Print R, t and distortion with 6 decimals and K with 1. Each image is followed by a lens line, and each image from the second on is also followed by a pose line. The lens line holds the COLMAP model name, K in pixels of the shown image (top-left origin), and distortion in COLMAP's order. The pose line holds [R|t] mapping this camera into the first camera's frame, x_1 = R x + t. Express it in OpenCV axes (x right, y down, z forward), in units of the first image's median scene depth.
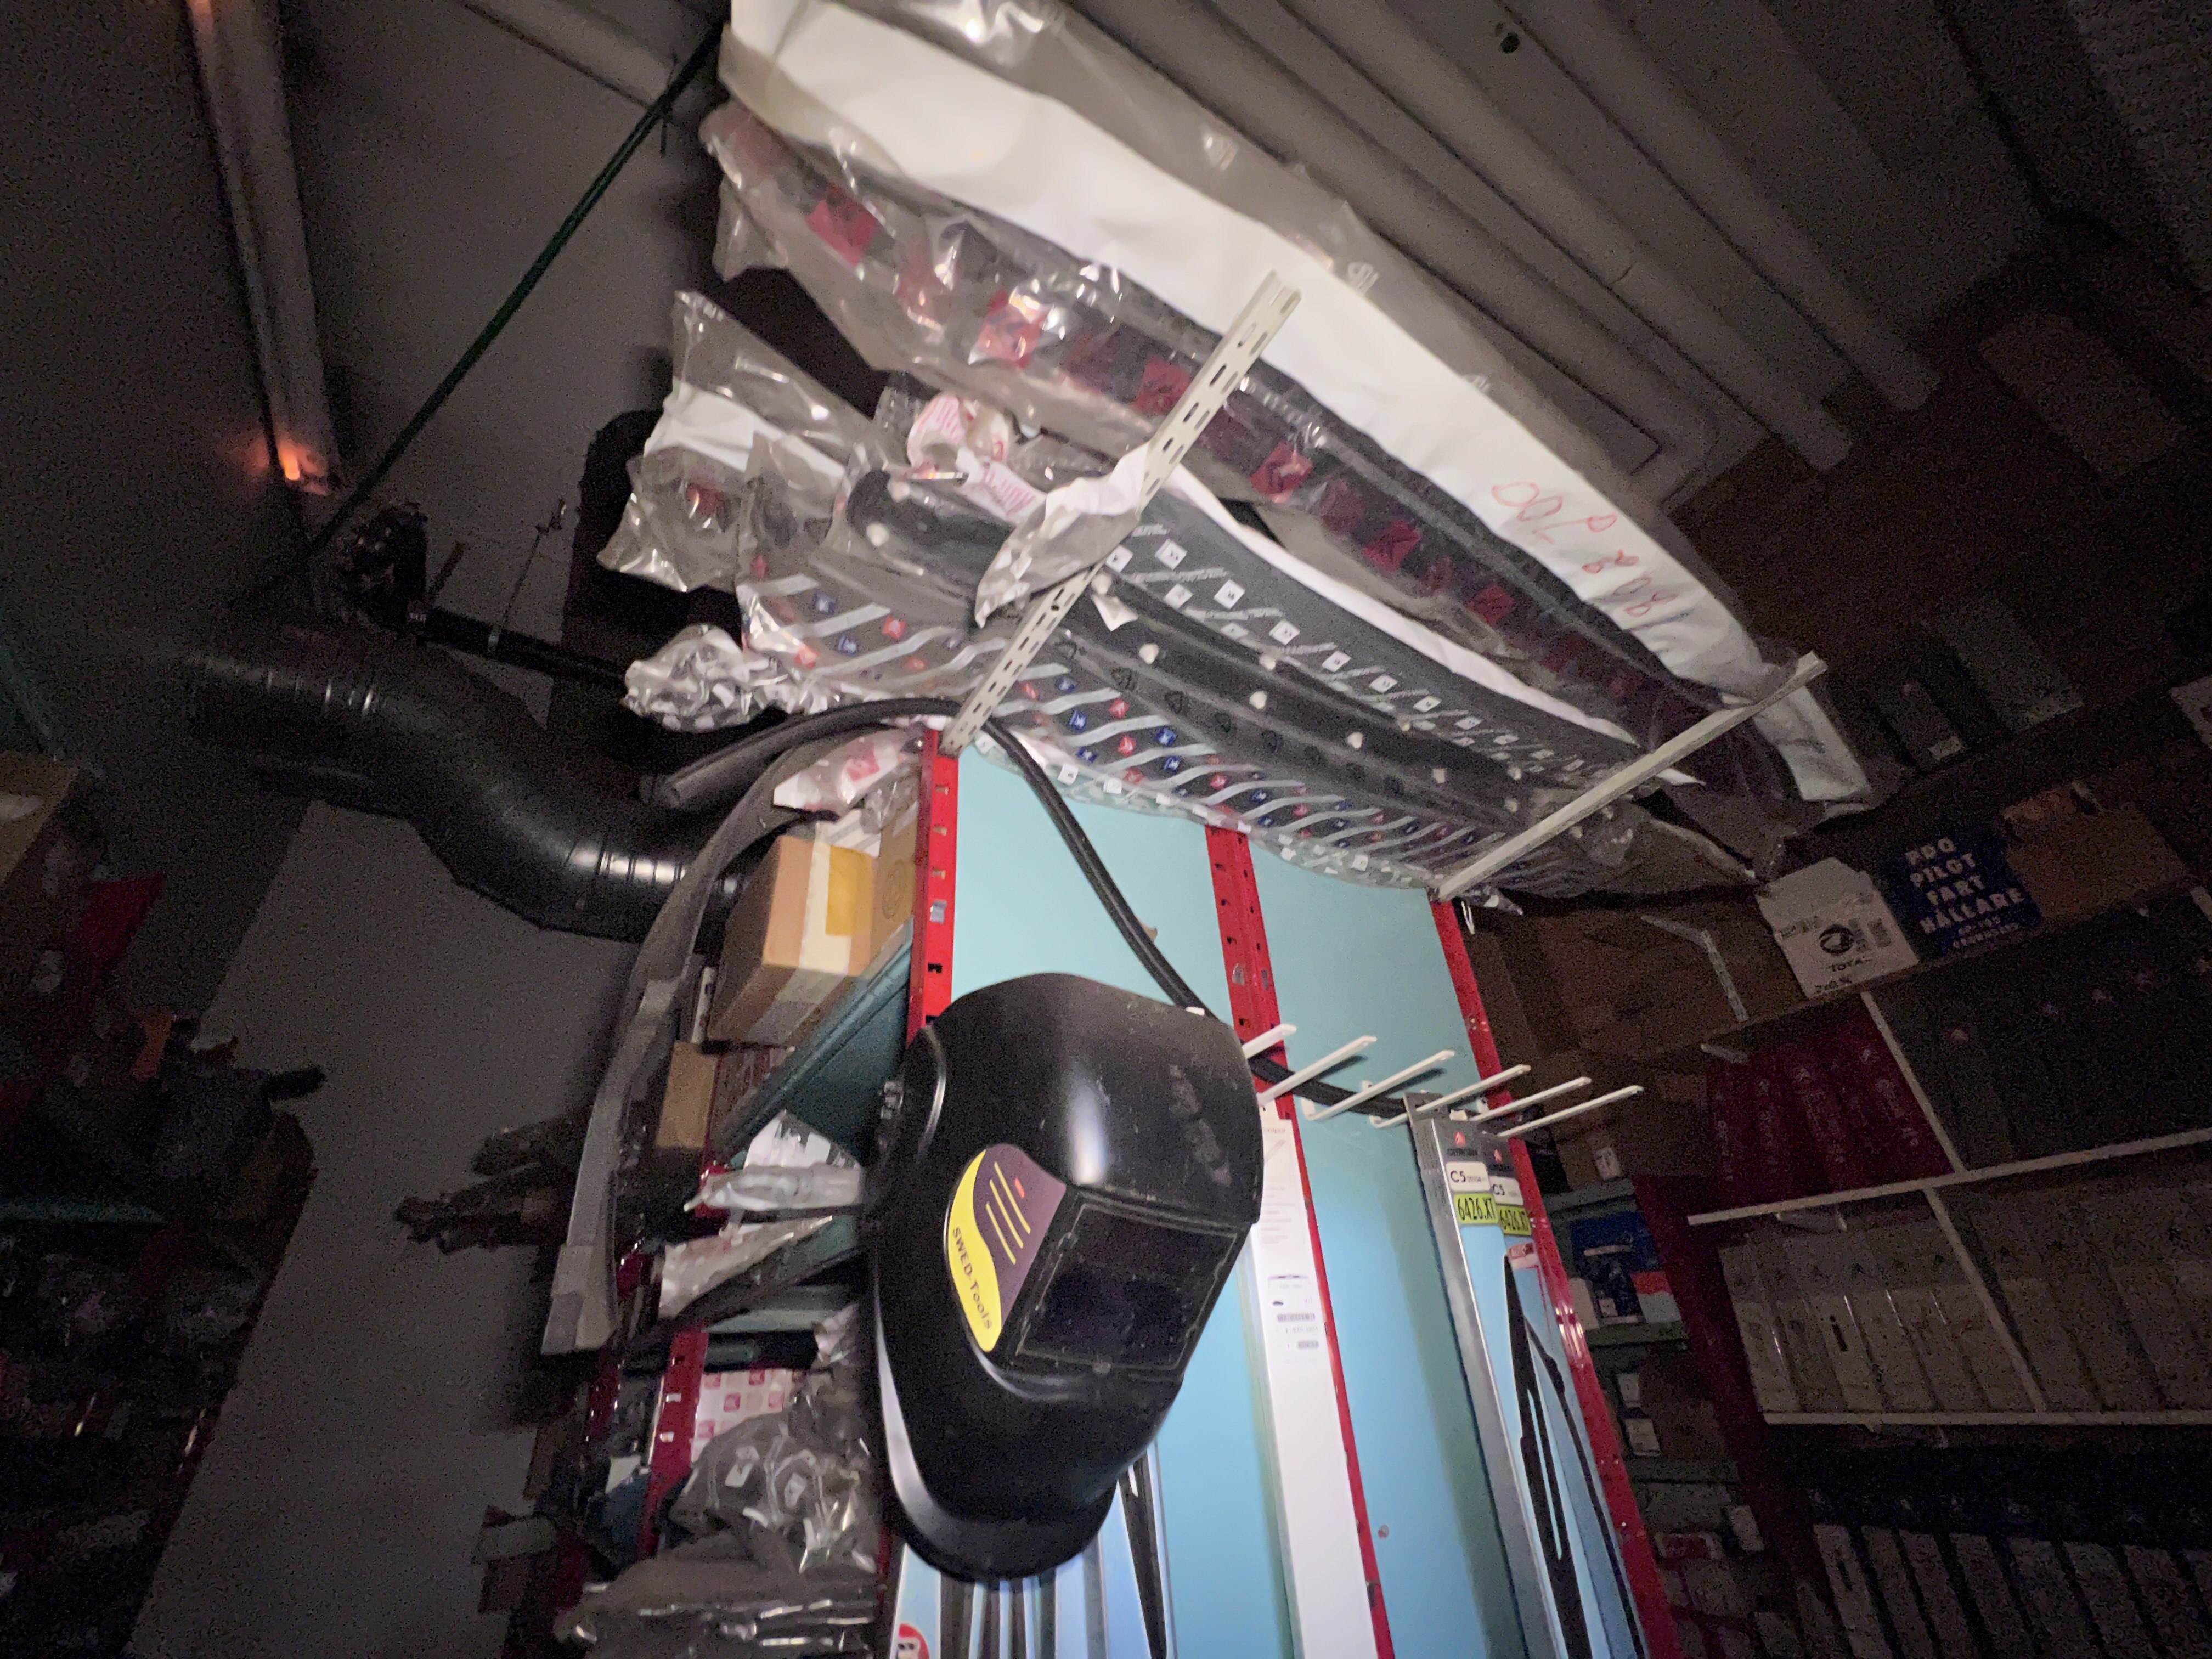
lens RADIAL K [[890.3, 0, 1100.7], [0, 890.3, 829.2], [0, 0, 1]] dist [-0.005582, 0.001498]
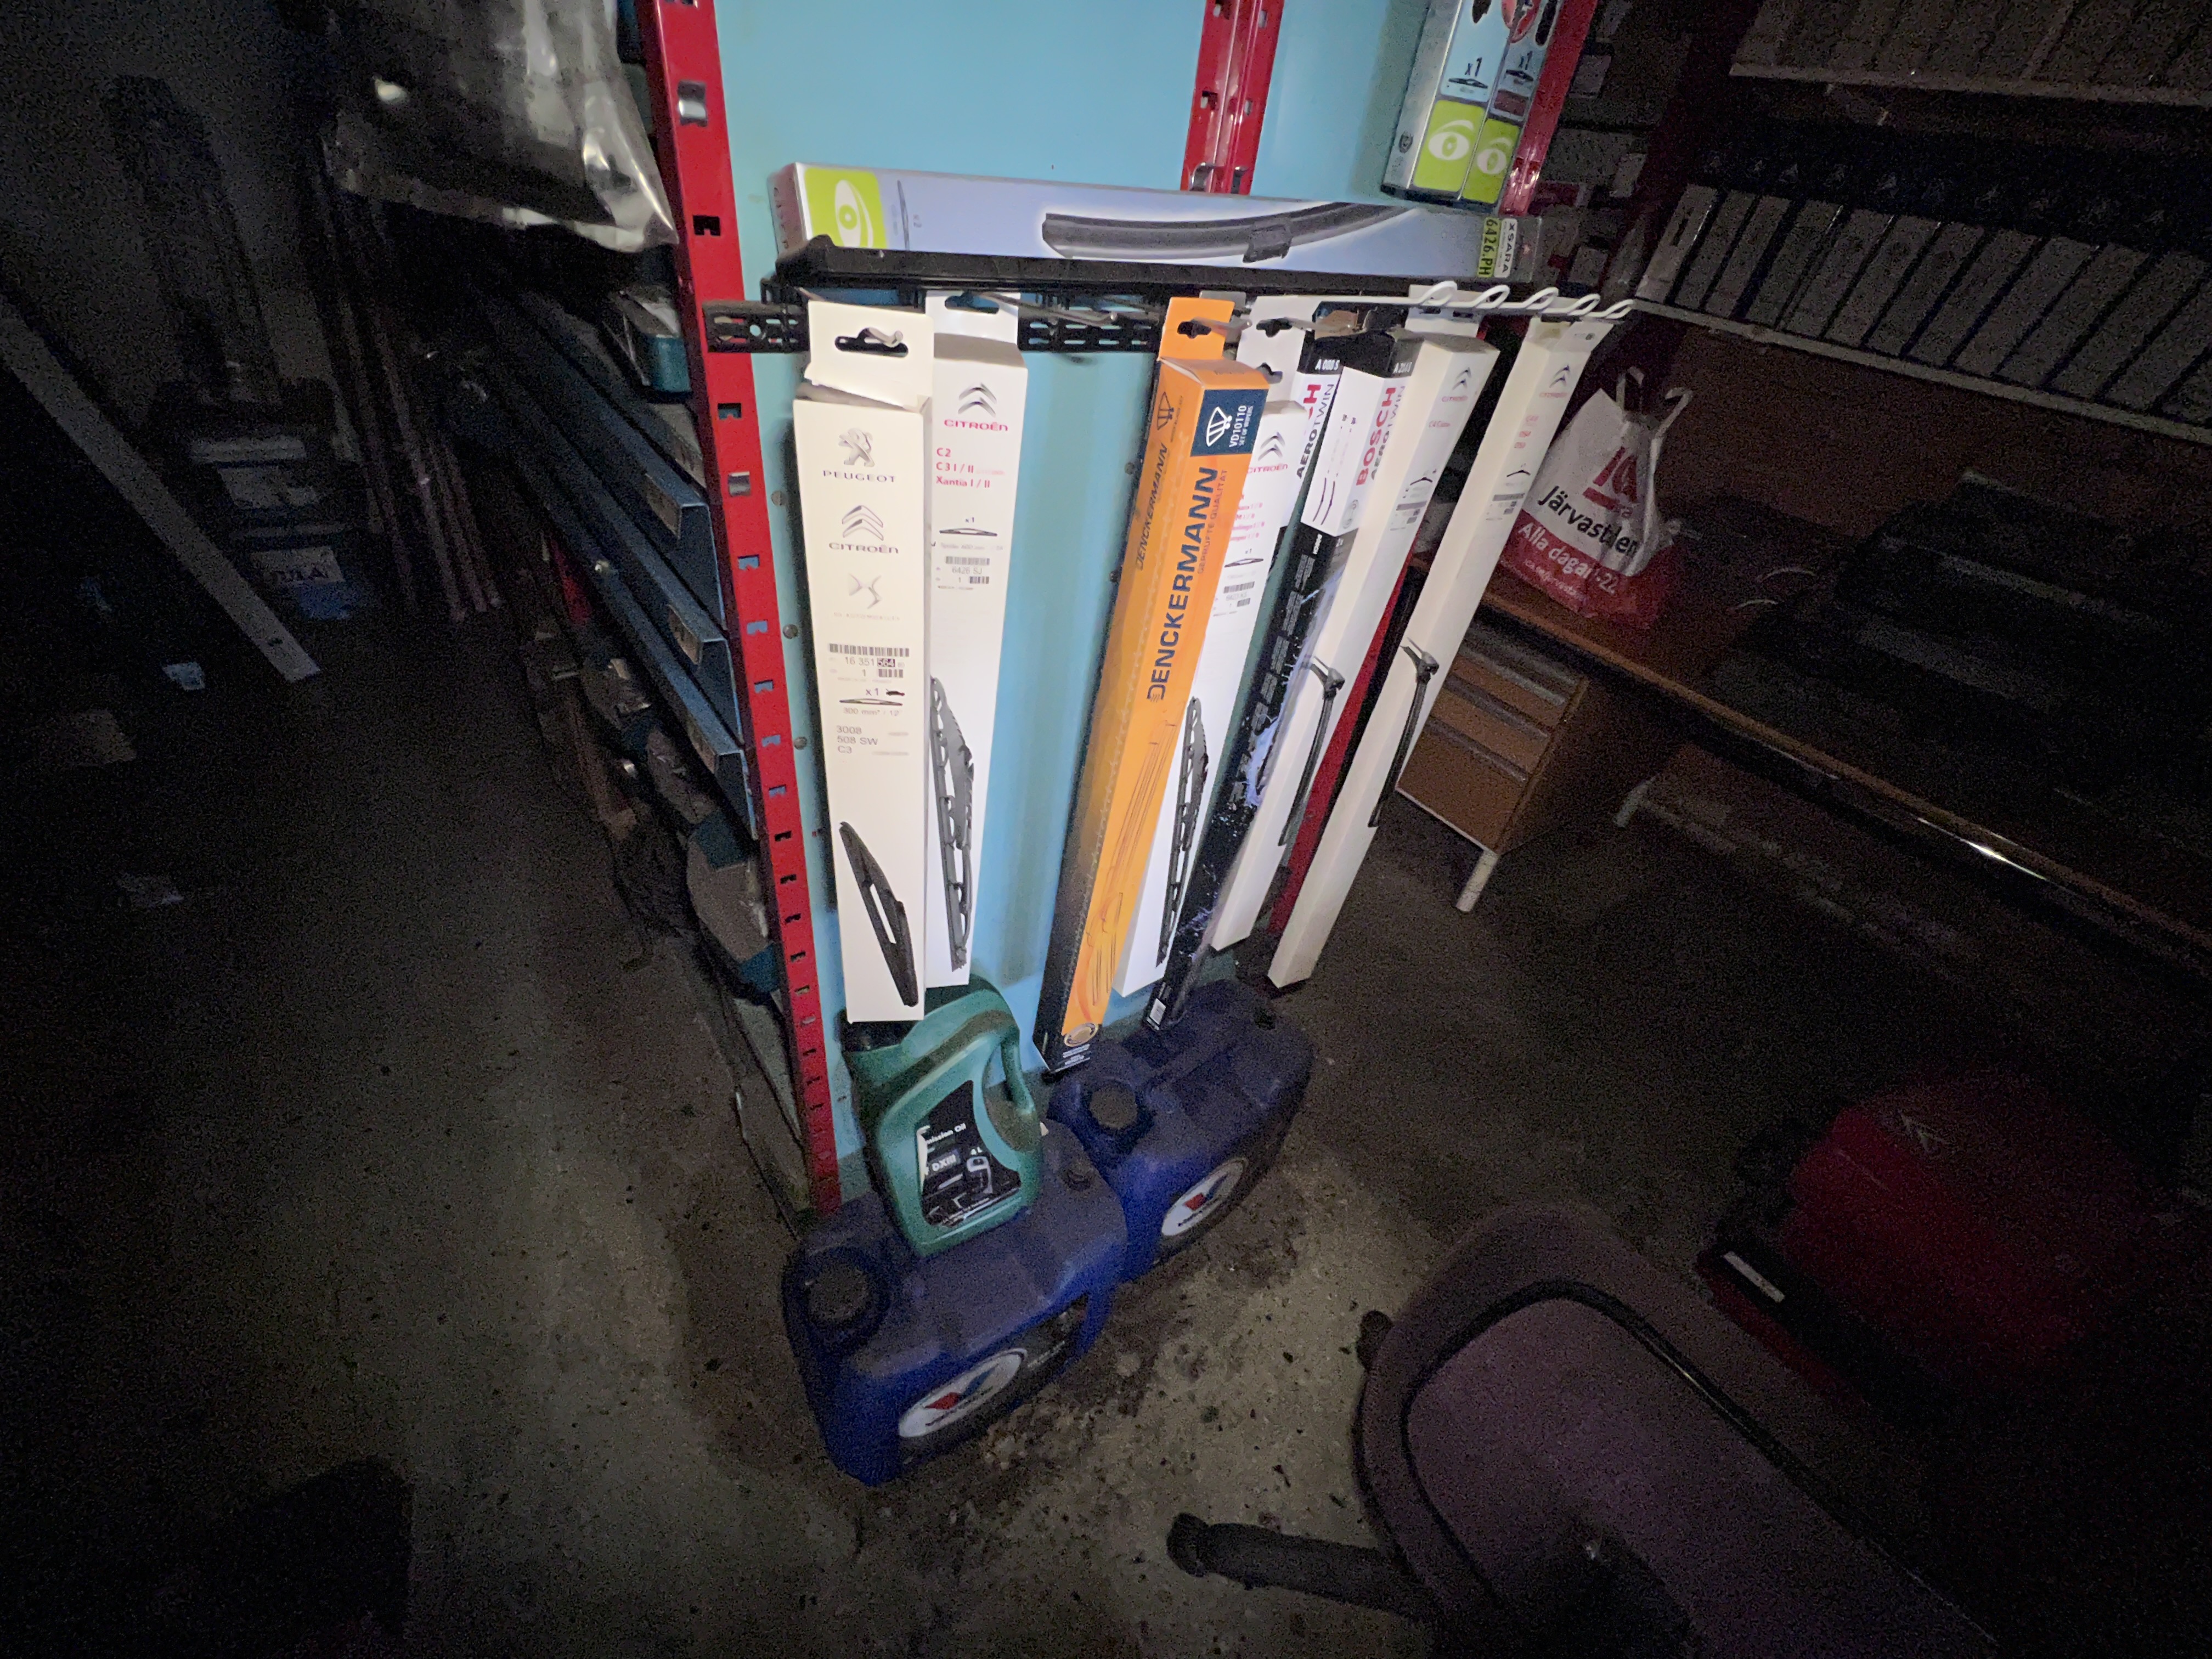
lens RADIAL K [[890.3, 0, 1102.3], [0, 890.3, 829.2], [0, 0, 1]] dist [-0.005582, 0.001498]
pose [[0.979754, 0.096191, 0.175585, 0.036837], [-0.197901, 0.332610, 0.922066, 0.221081], [0.030293, -0.938146, 0.344913, -0.060657]]
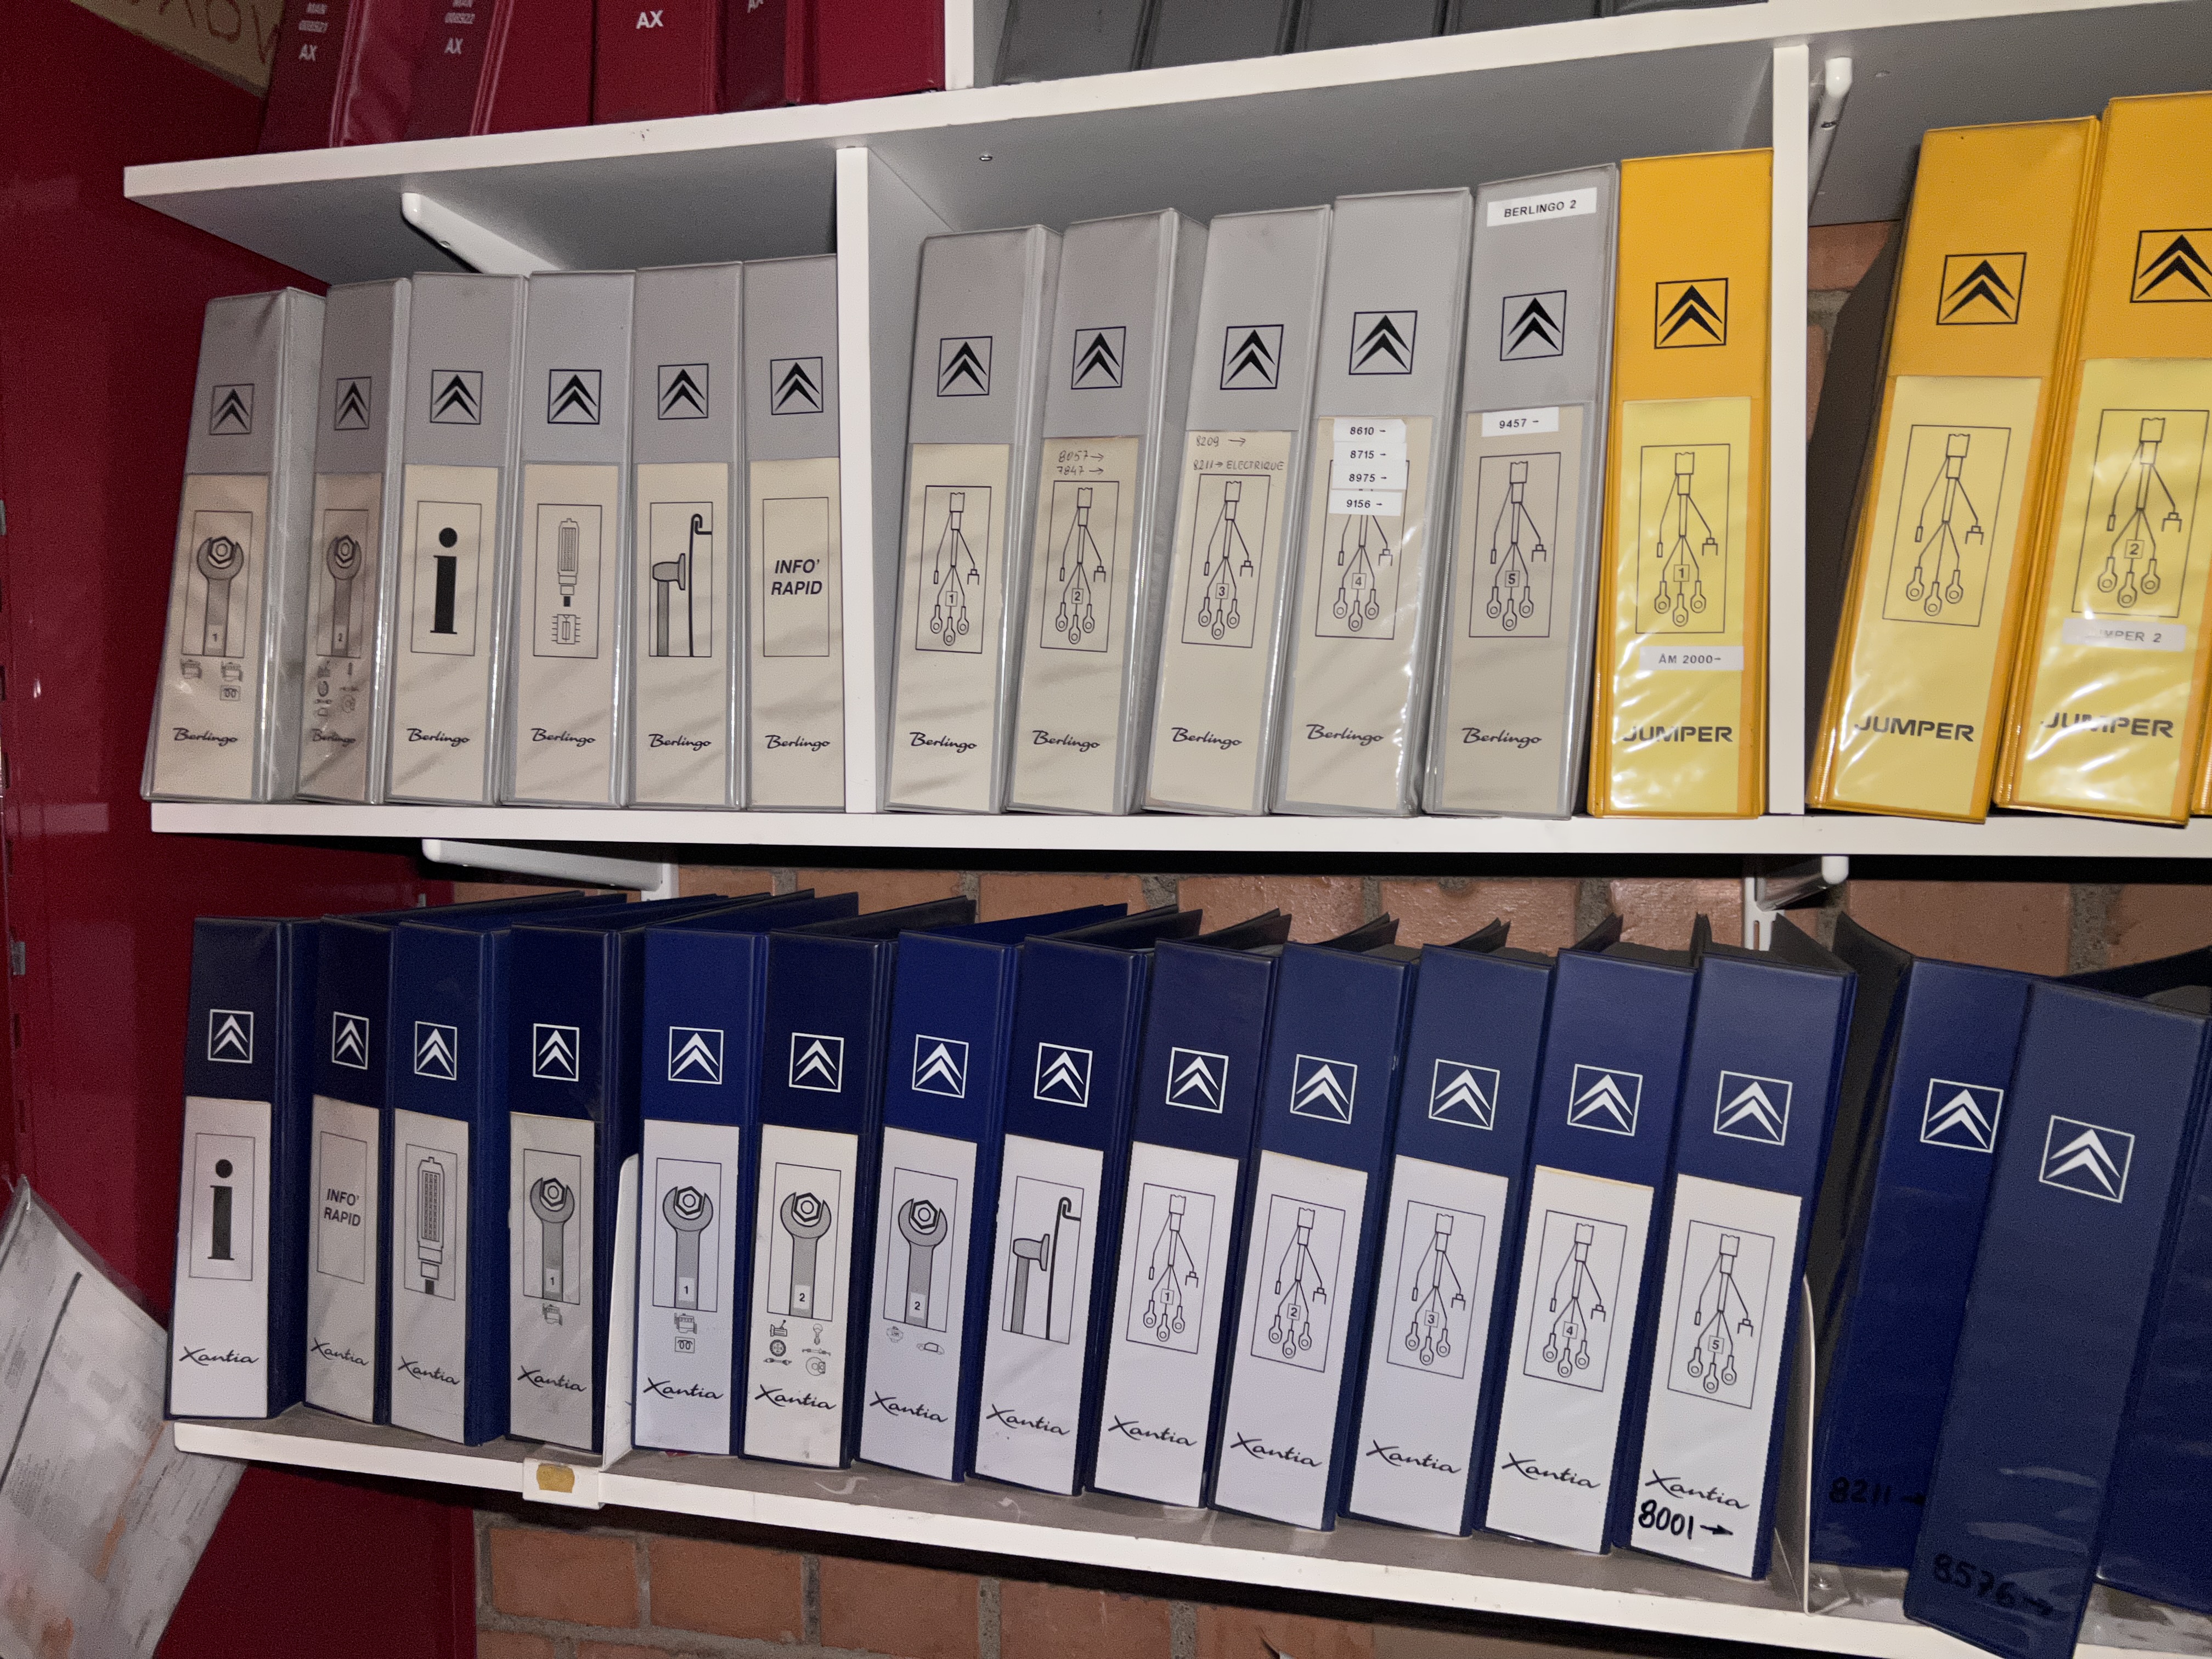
lens RADIAL K [[1679.2, 0, 1102.8], [0, 1679.2, 846.1], [0, 0, 1]] dist [0.034779, -0.043569]
pose [[0.706235, 0.020394, 0.707684, 0.591253], [-0.406961, 0.829633, 0.382219, 0.339112], [-0.579323, -0.557936, 0.594216, 0.492517]]
